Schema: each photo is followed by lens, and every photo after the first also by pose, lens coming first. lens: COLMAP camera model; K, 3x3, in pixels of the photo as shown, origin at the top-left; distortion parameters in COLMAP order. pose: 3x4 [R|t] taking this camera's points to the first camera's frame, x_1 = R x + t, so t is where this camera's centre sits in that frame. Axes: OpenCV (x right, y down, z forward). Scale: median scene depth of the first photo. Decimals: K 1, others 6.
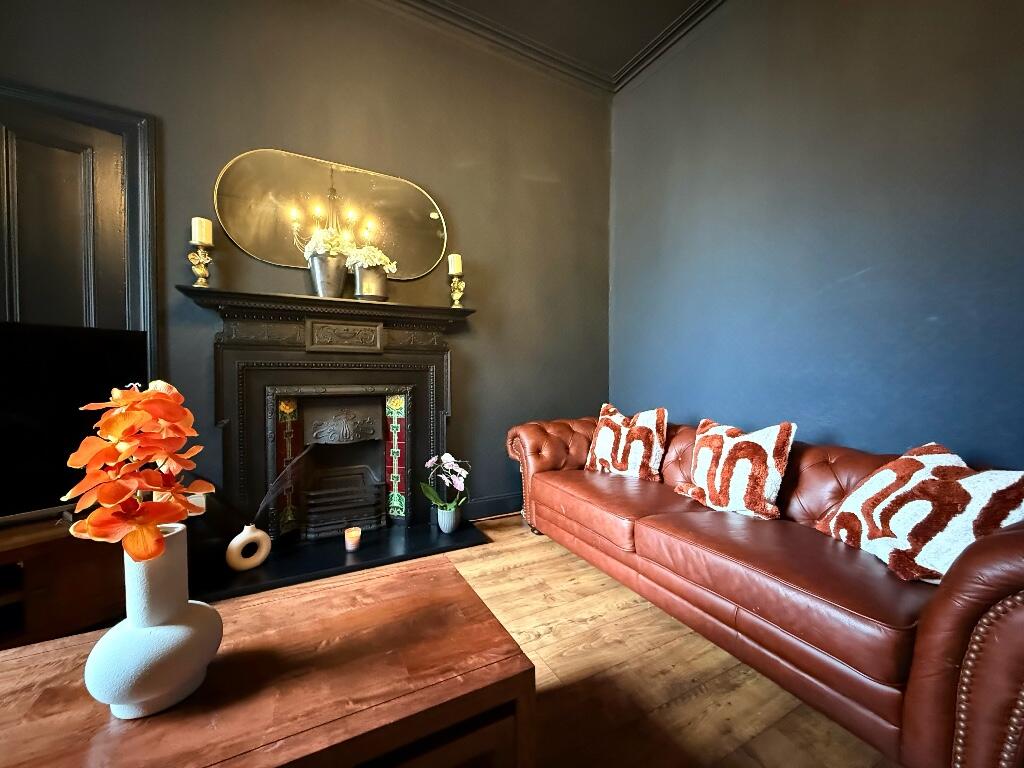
lens RADIAL K [[407.9, 0, 507.5], [0, 407.9, 384.6], [0, 0, 1]] dist [-0.000189, 0.000695]
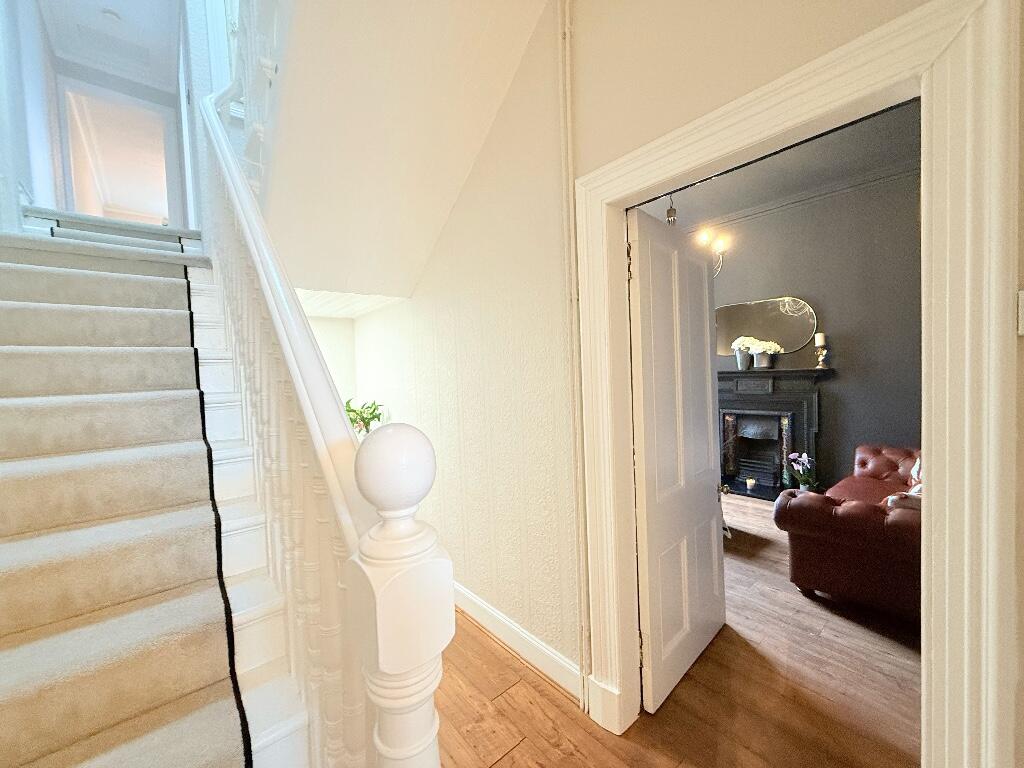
lens RADIAL K [[407.9, 0, 507.5], [0, 407.9, 384.6], [0, 0, 1]] dist [-0.000189, 0.000695]
pose [[0.200130, 0.014758, -0.979658, 1.261893], [0.010578, 0.999796, 0.017223, -0.162347], [0.979712, -0.013809, 0.199933, -0.569562]]
